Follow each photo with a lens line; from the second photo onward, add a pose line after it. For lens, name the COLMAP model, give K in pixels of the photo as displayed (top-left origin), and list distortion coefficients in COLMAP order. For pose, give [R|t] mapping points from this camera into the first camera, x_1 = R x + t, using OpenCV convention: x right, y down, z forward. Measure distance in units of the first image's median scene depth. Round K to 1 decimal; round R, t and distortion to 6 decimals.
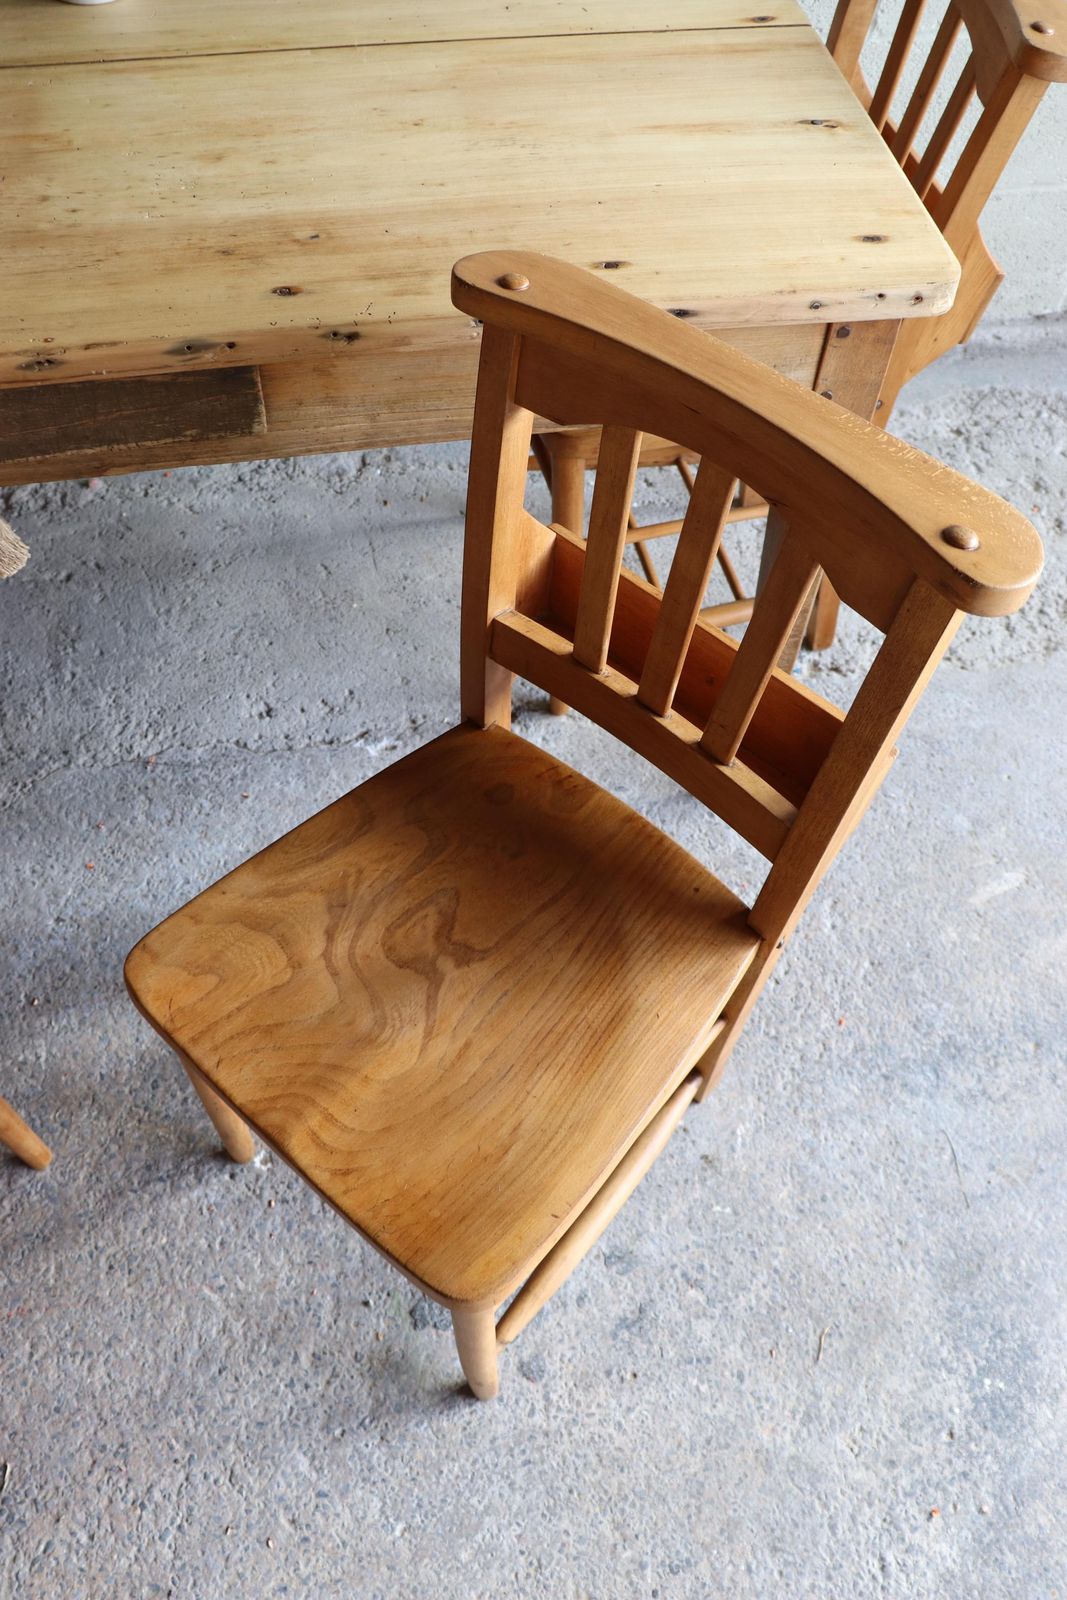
lens RADIAL K [[1307.1, 0, 544.6], [0, 1307.1, 801.8], [0, 0, 1]] dist [-0.176508, 0.153123]
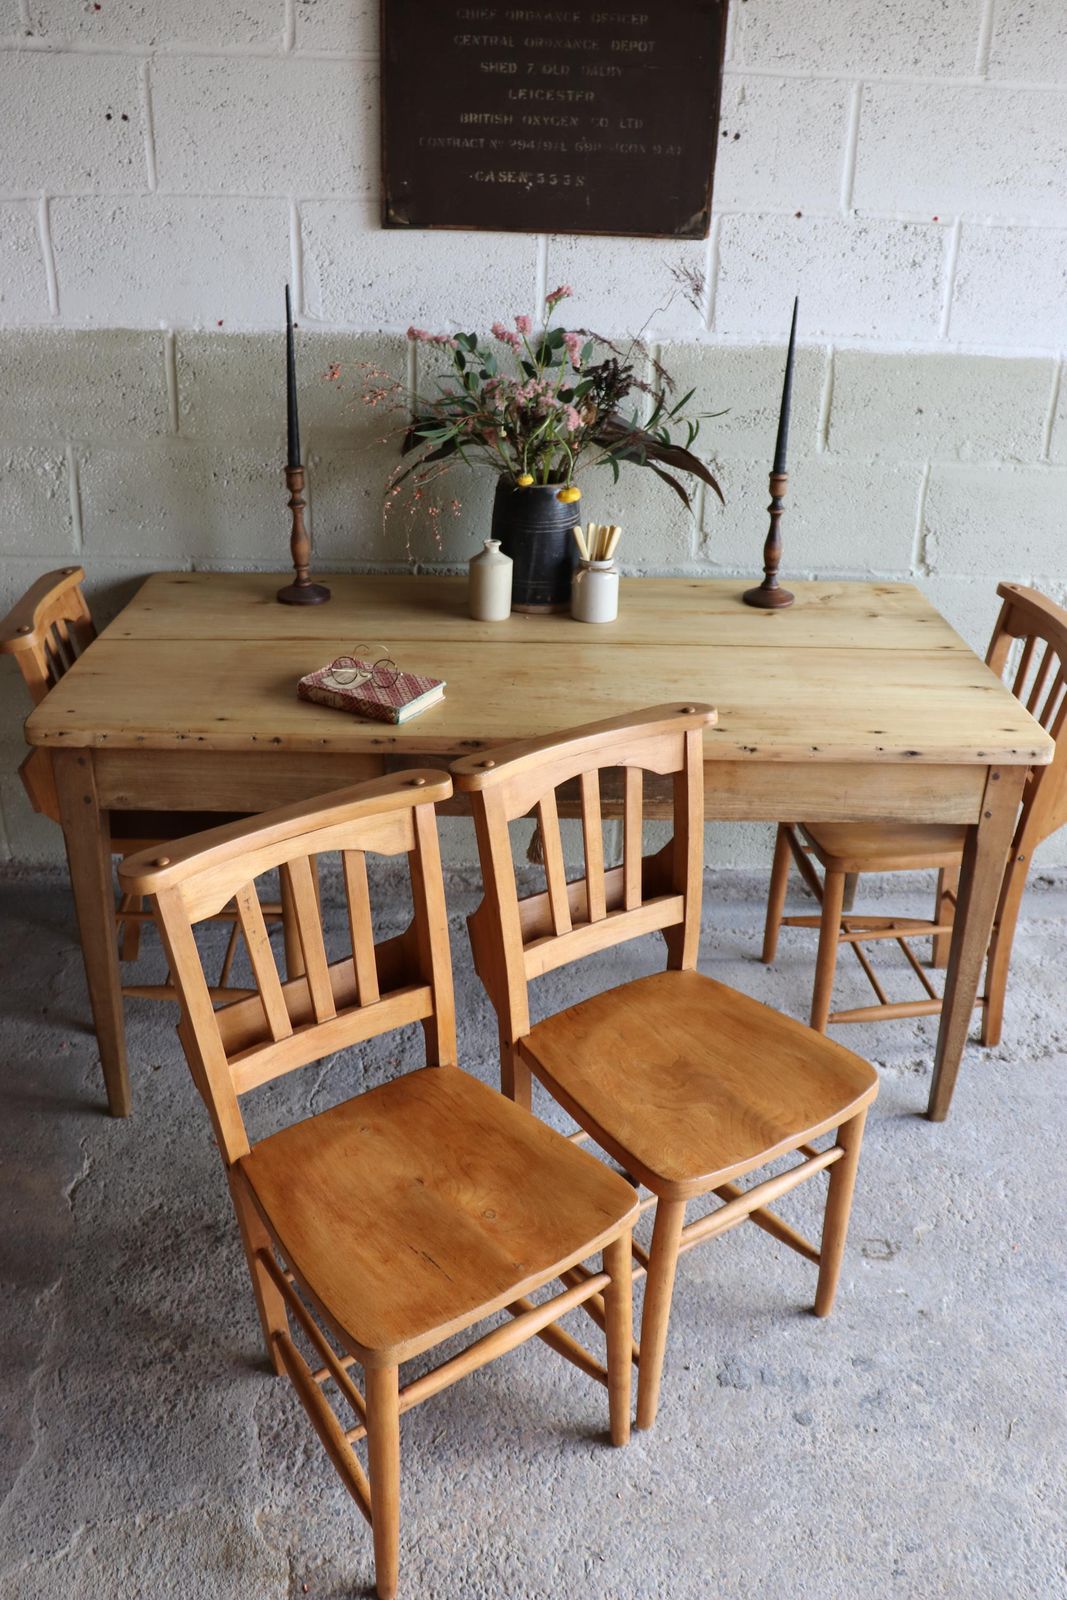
lens RADIAL K [[1307.1, 0, 539.2], [0, 1307.1, 797.8], [0, 0, 1]] dist [-0.176508, 0.153123]
pose [[0.987991, 0.055798, -0.144082, -0.134475], [-0.120519, 0.861839, -0.492654, 0.564682], [0.096686, 0.504103, 0.858215, -0.575770]]
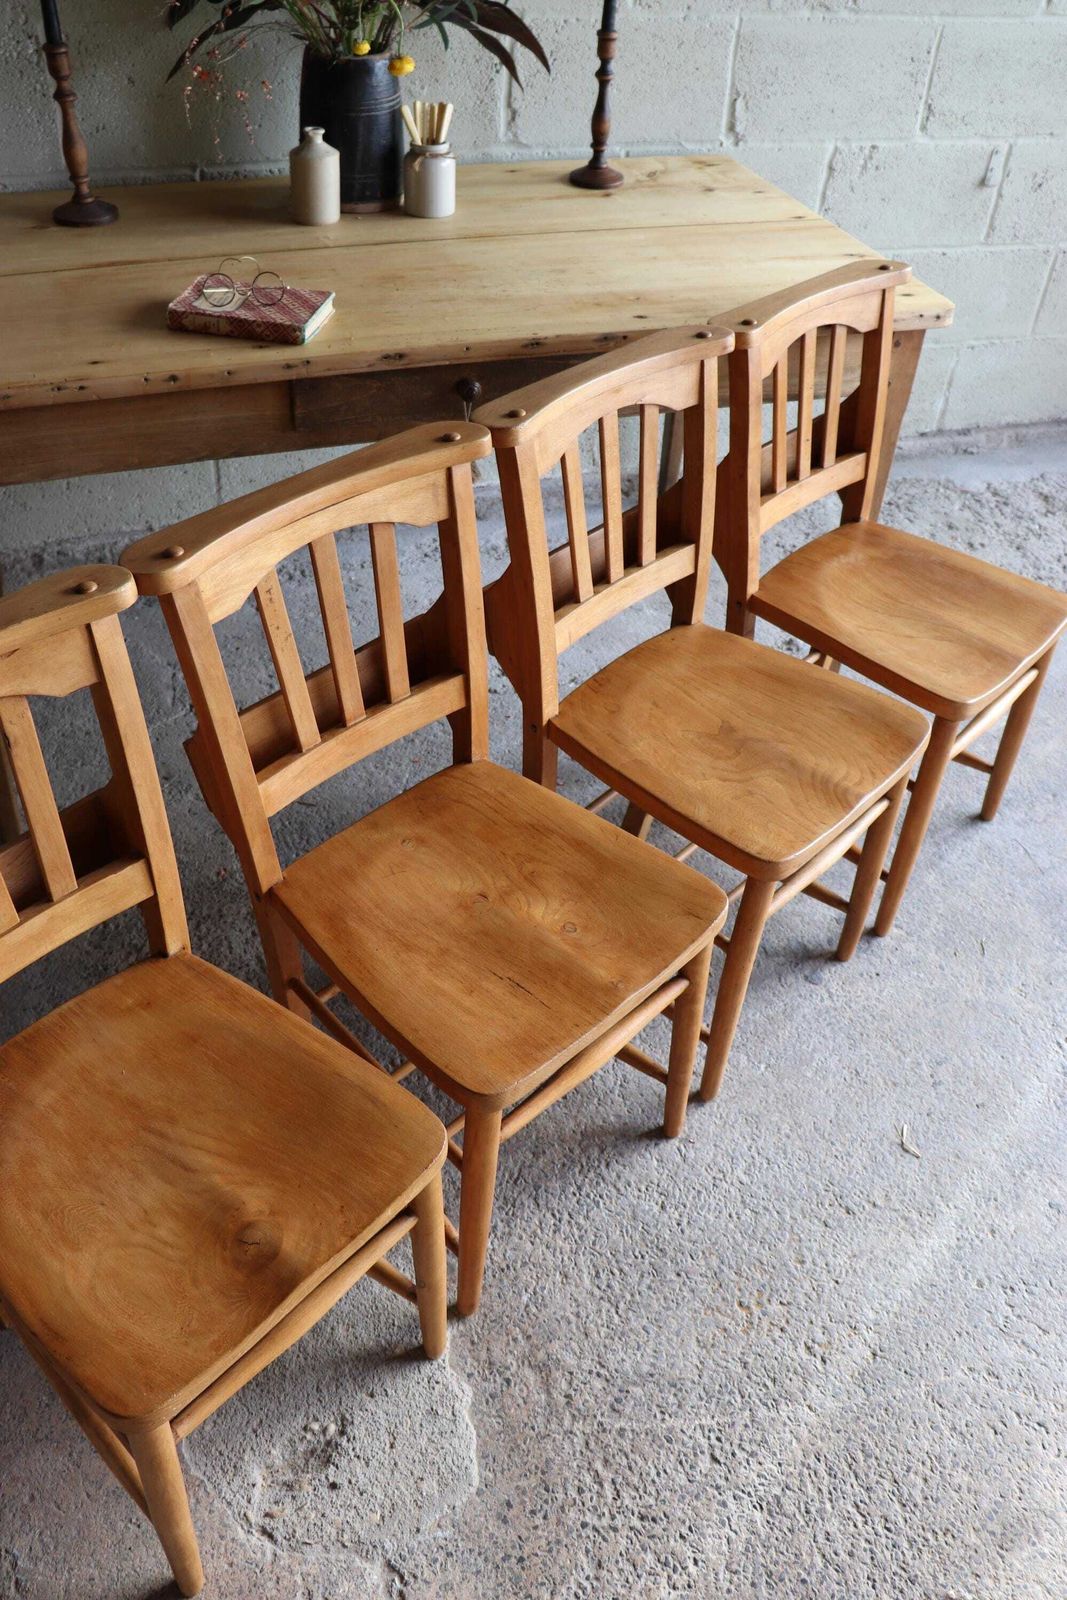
lens RADIAL K [[1307.1, 0, 538.0], [0, 1307.1, 798.0], [0, 0, 1]] dist [-0.176508, 0.153123]
pose [[0.985522, -0.098647, 0.137896, -0.515355], [0.129469, 0.962993, -0.236395, 0.549267], [-0.109473, 0.250826, 0.961822, -0.496440]]
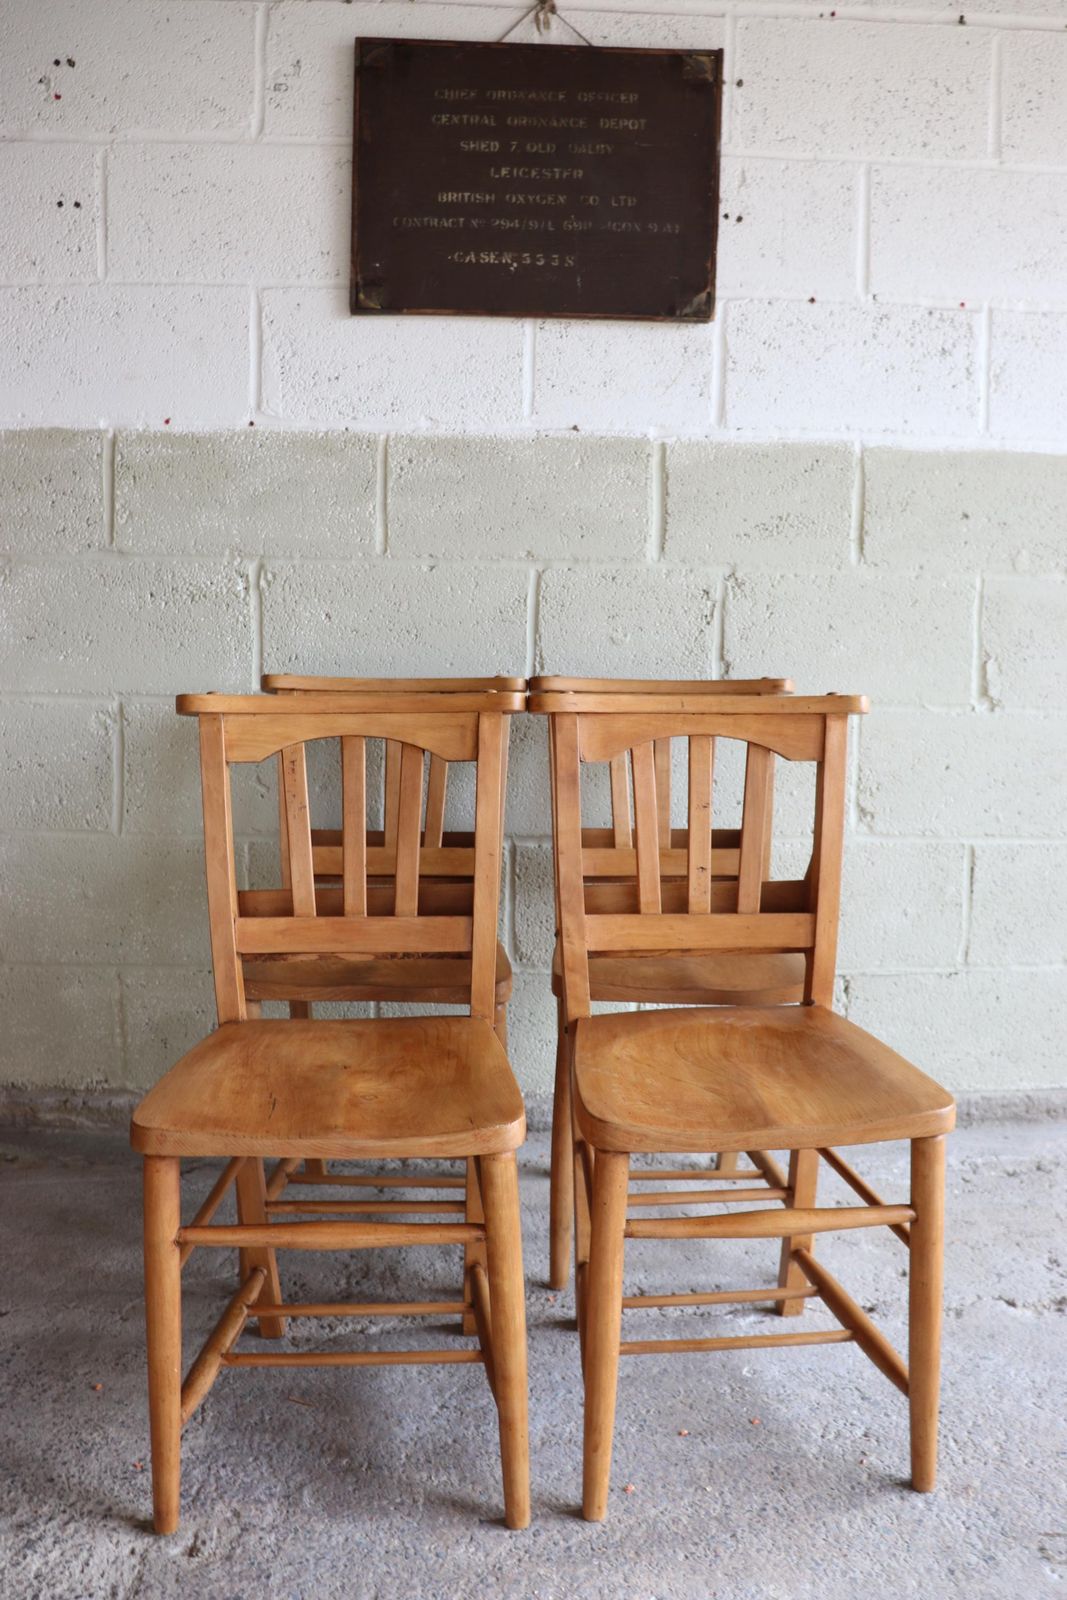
lens RADIAL K [[1307.1, 0, 546.5], [0, 1307.1, 798.7], [0, 0, 1]] dist [-0.176508, 0.153123]
pose [[0.987883, -0.005612, -0.155097, -0.164037], [-0.112072, 0.665519, -0.737919, 0.596489], [0.107361, 0.746360, 0.656826, -0.022674]]
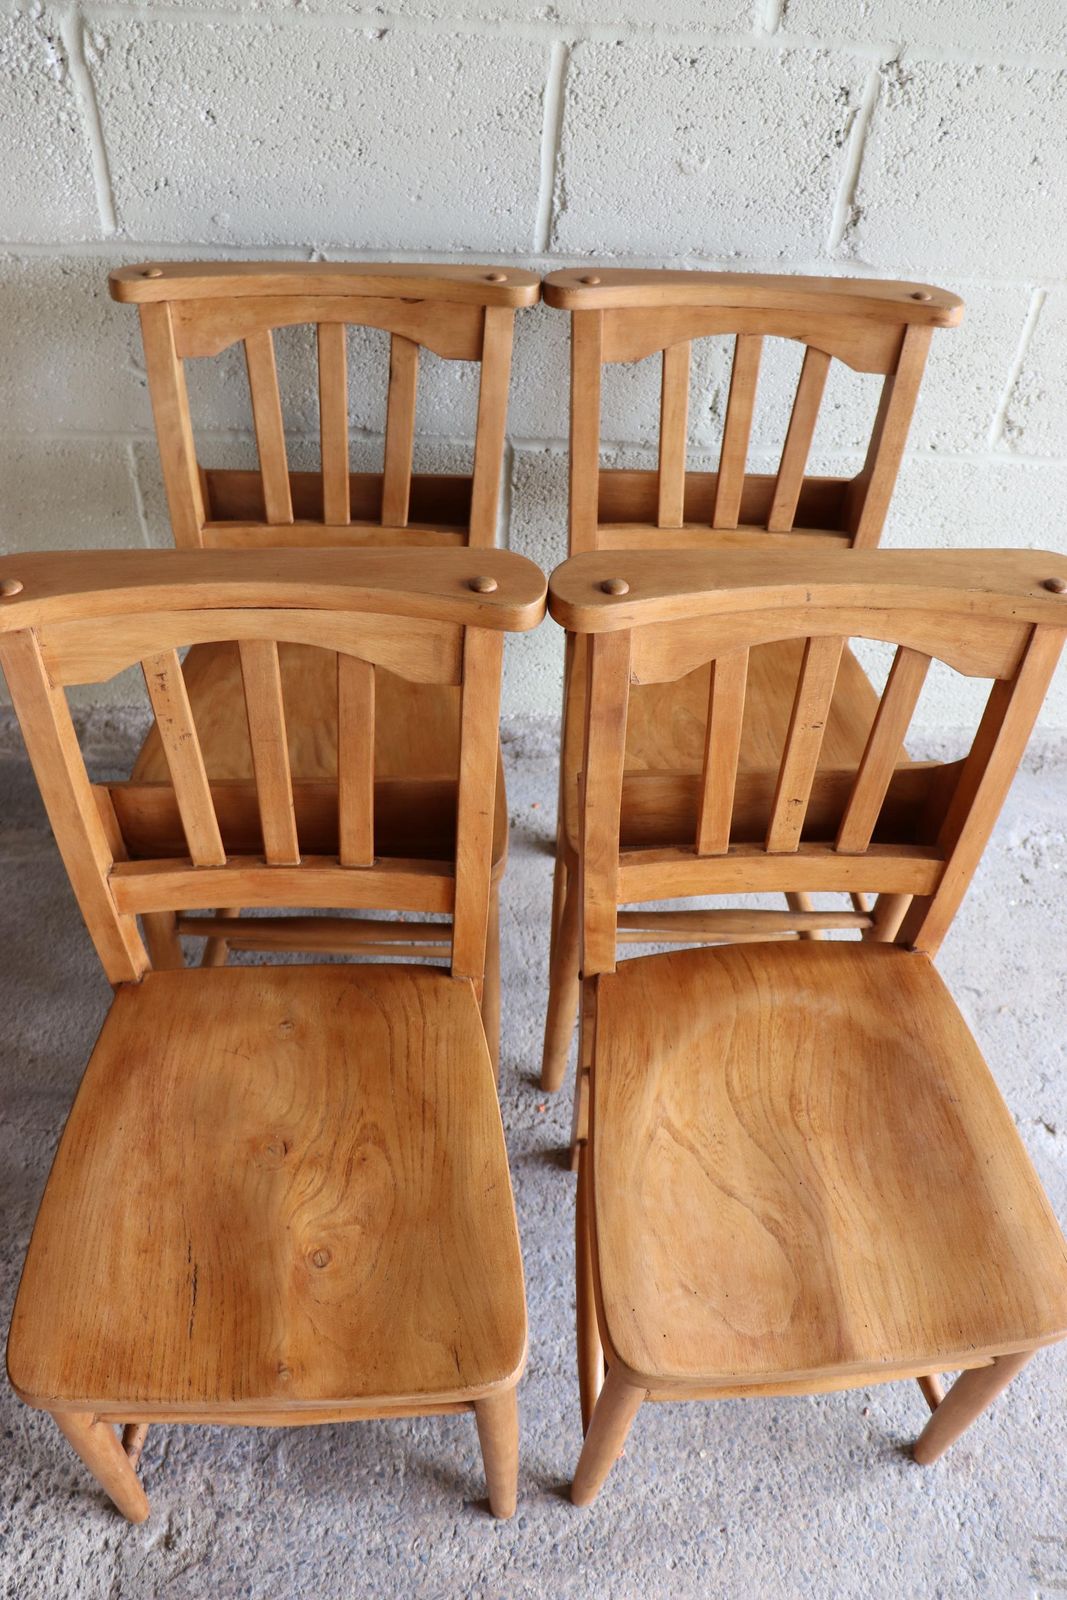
lens RADIAL K [[1307.1, 0, 537.9], [0, 1307.1, 795.1], [0, 0, 1]] dist [-0.176508, 0.153123]
pose [[0.987084, 0.125830, -0.099154, -0.295938], [-0.139643, 0.979141, -0.147590, -0.178127], [0.078514, 0.159530, 0.984066, 0.027552]]
